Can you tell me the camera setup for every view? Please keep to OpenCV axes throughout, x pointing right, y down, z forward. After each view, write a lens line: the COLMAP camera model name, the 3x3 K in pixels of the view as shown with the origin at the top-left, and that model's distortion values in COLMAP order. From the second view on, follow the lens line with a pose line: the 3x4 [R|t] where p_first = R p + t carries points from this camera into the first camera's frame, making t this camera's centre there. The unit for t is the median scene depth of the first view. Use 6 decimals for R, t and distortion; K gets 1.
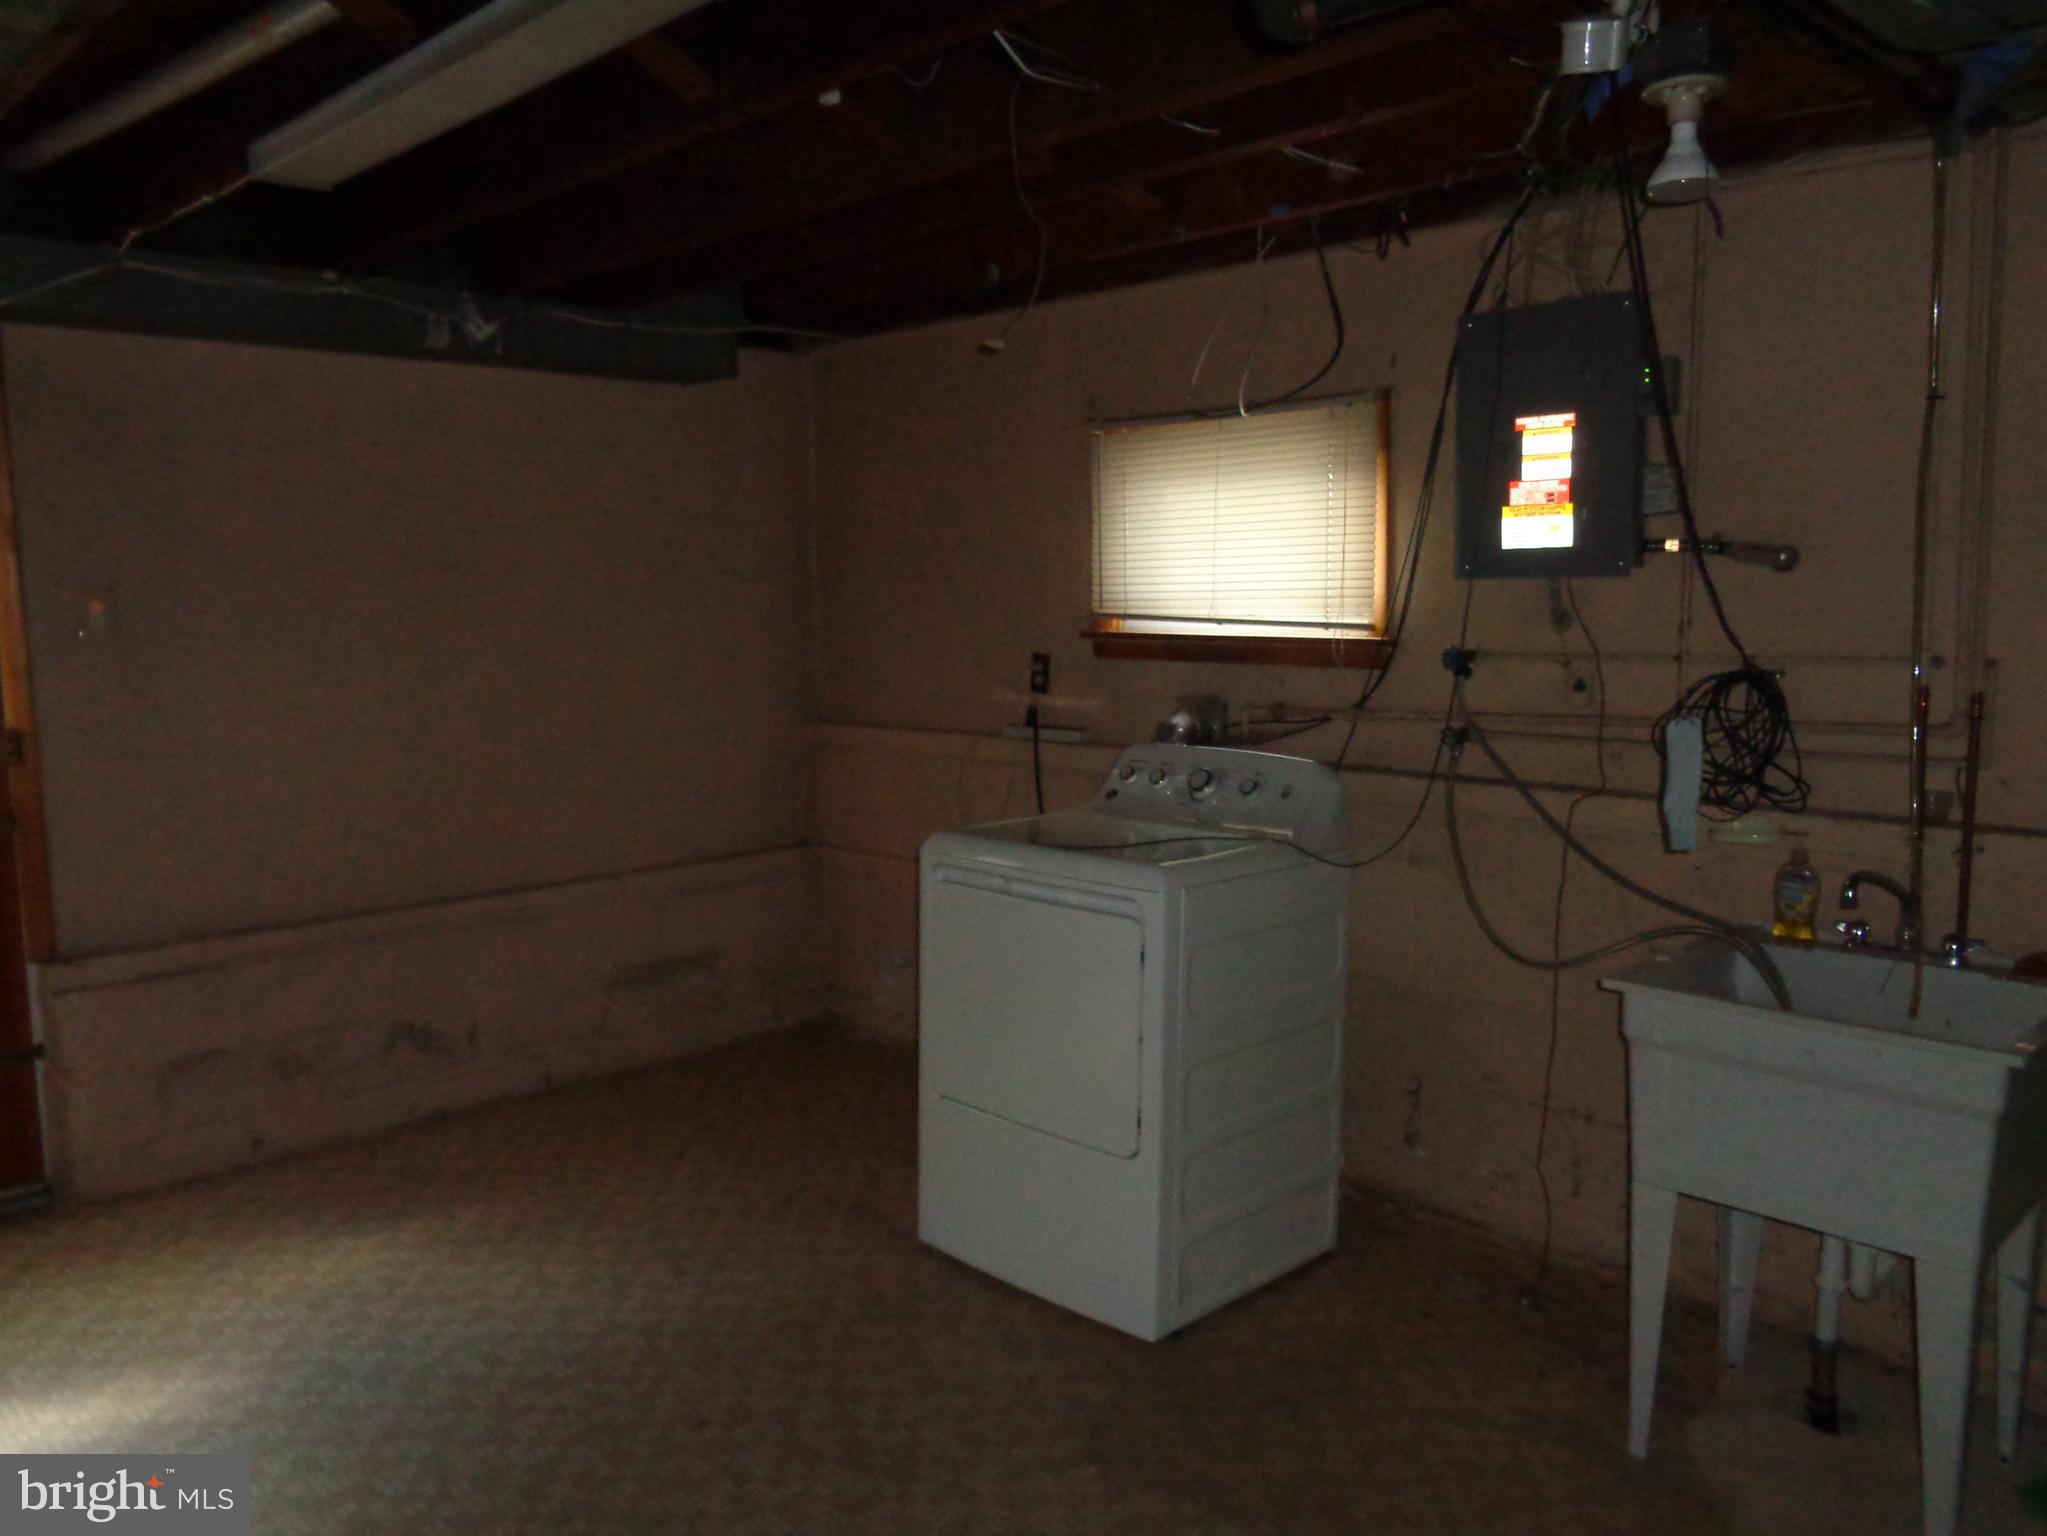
lens RADIAL K [[1491.2, 0, 1023.5], [0, 1491.2, 768.0], [0, 0, 1]] dist [-0.010357, 0.003817]
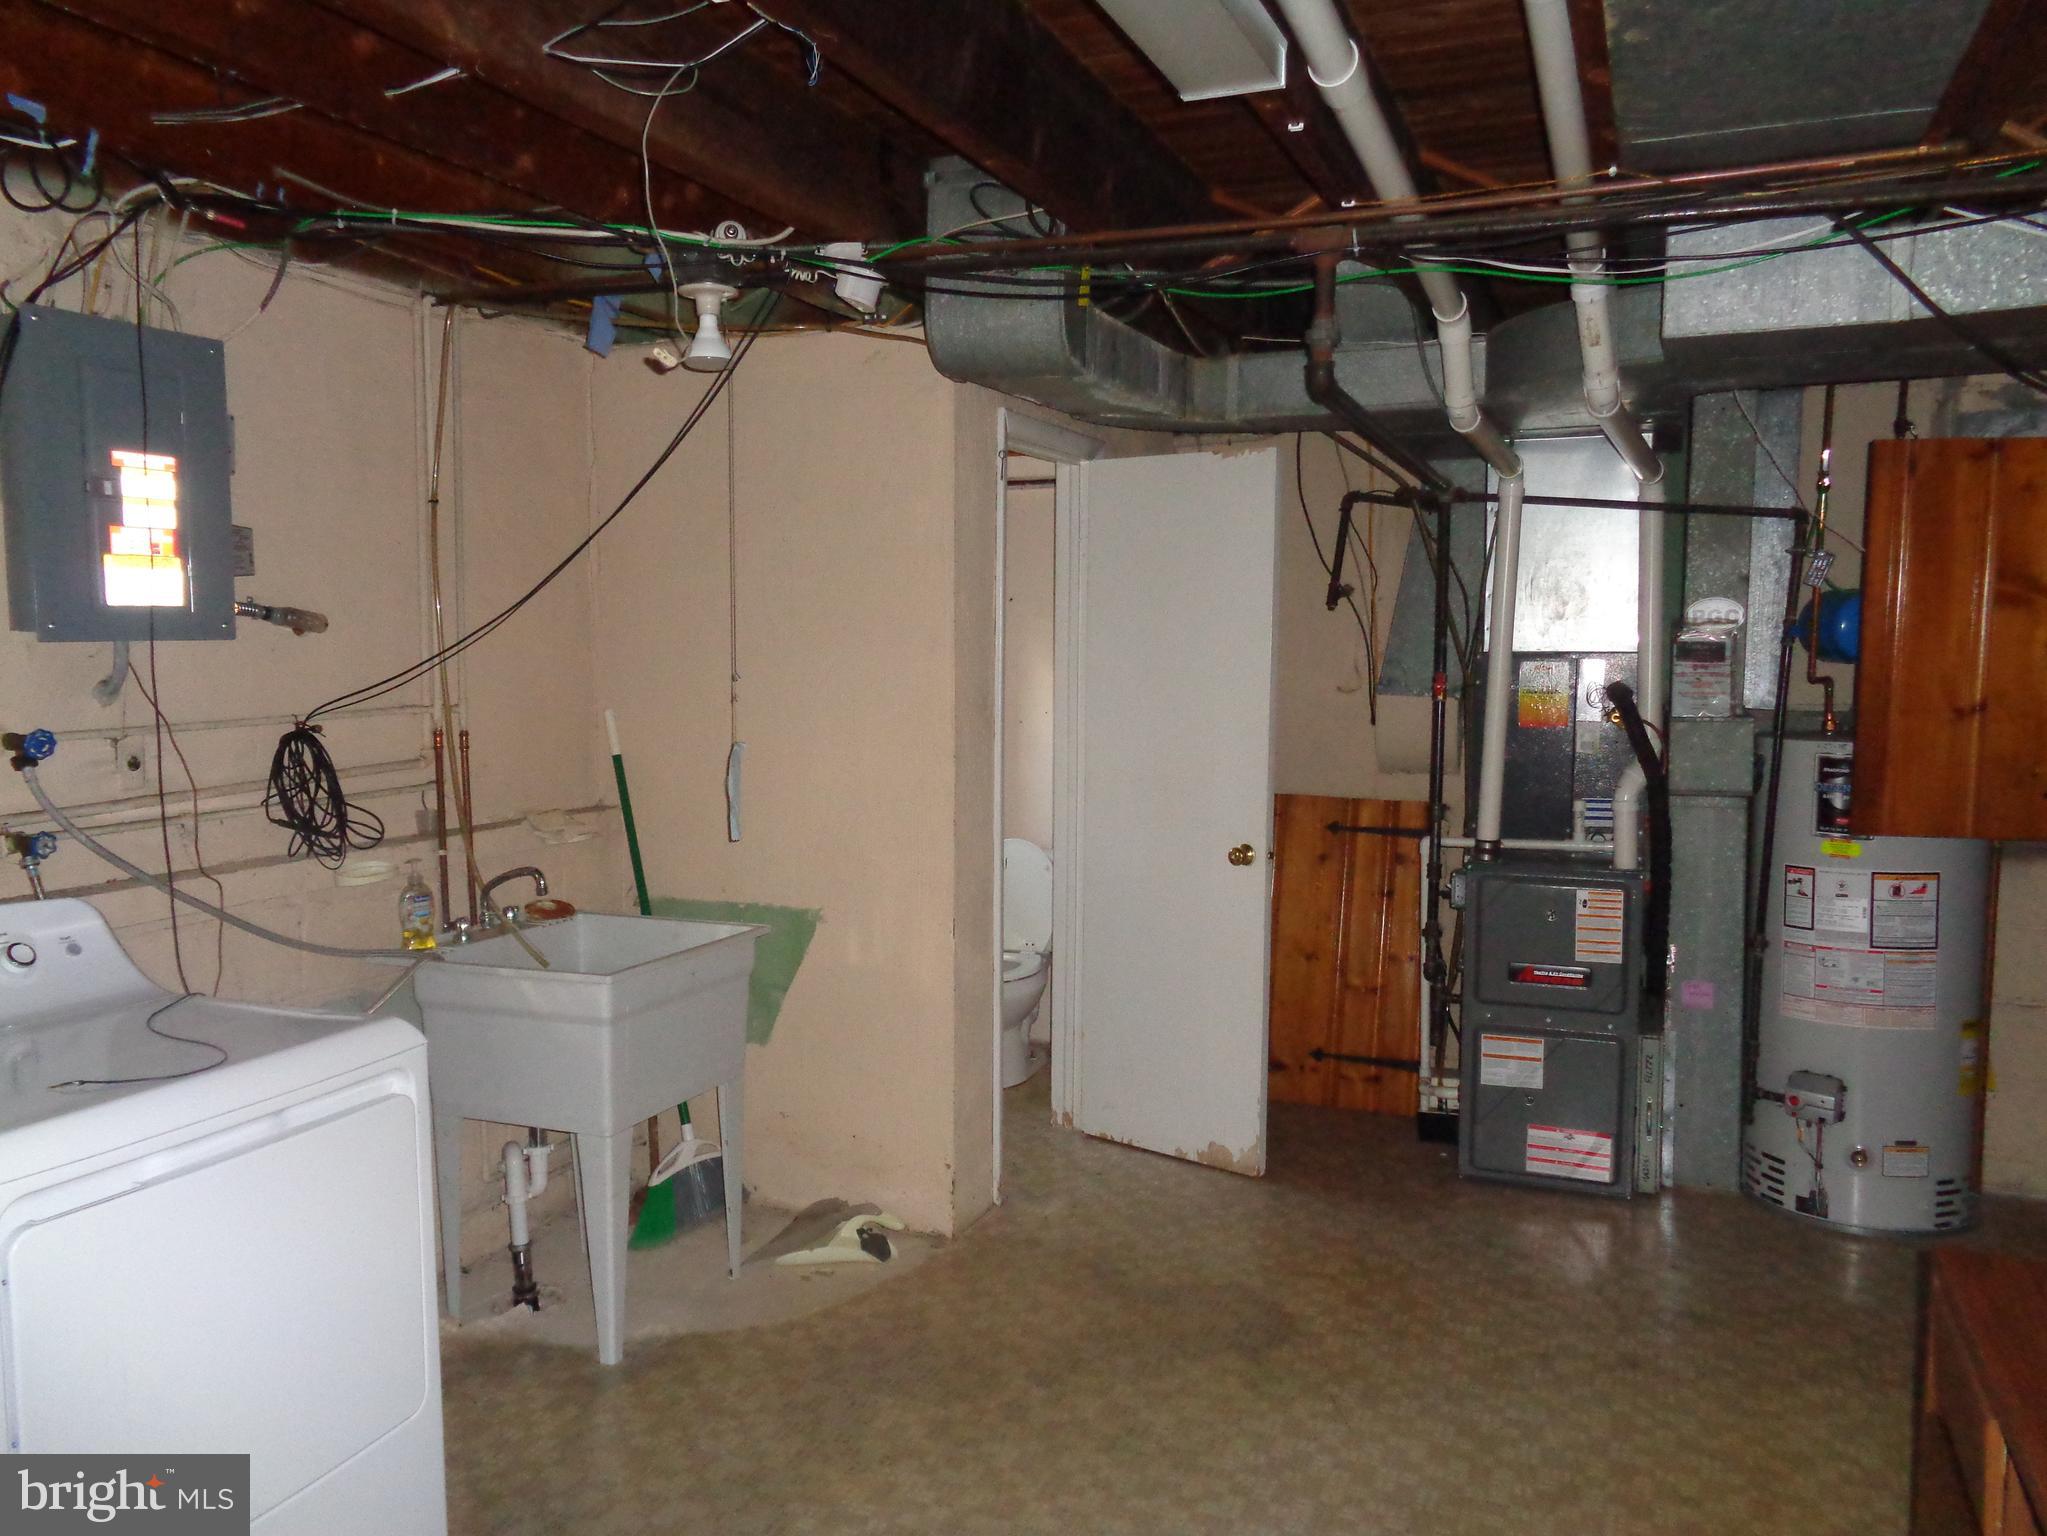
lens RADIAL K [[1491.2, 0, 1023.5], [0, 1491.2, 768.0], [0, 0, 1]] dist [-0.010357, 0.003817]
pose [[-0.367341, -0.076864, 0.926905, -0.661973], [0.109116, 0.986136, 0.125019, -0.109682], [-0.923663, 0.147065, -0.353861, 0.868987]]
